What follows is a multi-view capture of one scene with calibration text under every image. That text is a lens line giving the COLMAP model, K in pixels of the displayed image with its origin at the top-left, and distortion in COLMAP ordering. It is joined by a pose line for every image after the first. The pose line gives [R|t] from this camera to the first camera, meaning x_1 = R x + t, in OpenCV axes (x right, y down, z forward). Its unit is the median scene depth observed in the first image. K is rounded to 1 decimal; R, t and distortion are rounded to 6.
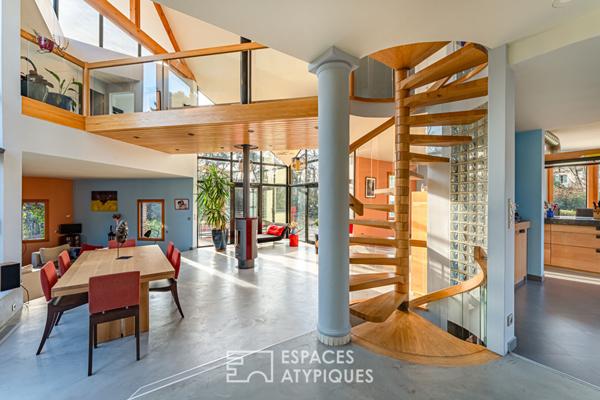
lens RADIAL K [[247.3, 0, 300.0], [0, 247.3, 200.0], [0, 0, 1]] dist [-0.000525, -0.000226]
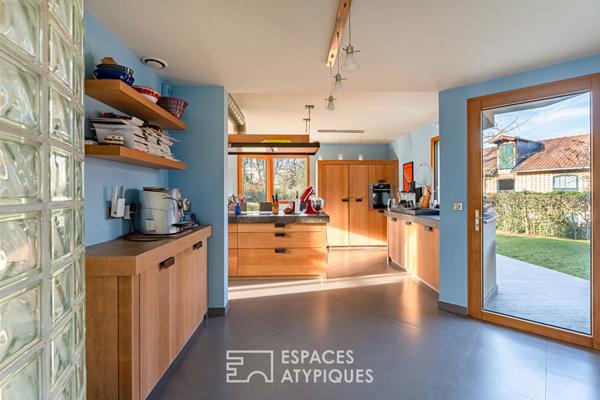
lens RADIAL K [[292.6, 0, 300.0], [0, 292.6, 200.0], [0, 0, 1]] dist [0.000778, 0.000071]
pose [[0.558485, -0.021257, 0.829243, 0.368041], [0.002752, 0.999714, 0.023773, 0.000842], [-0.829510, -0.010995, 0.558383, 0.327346]]
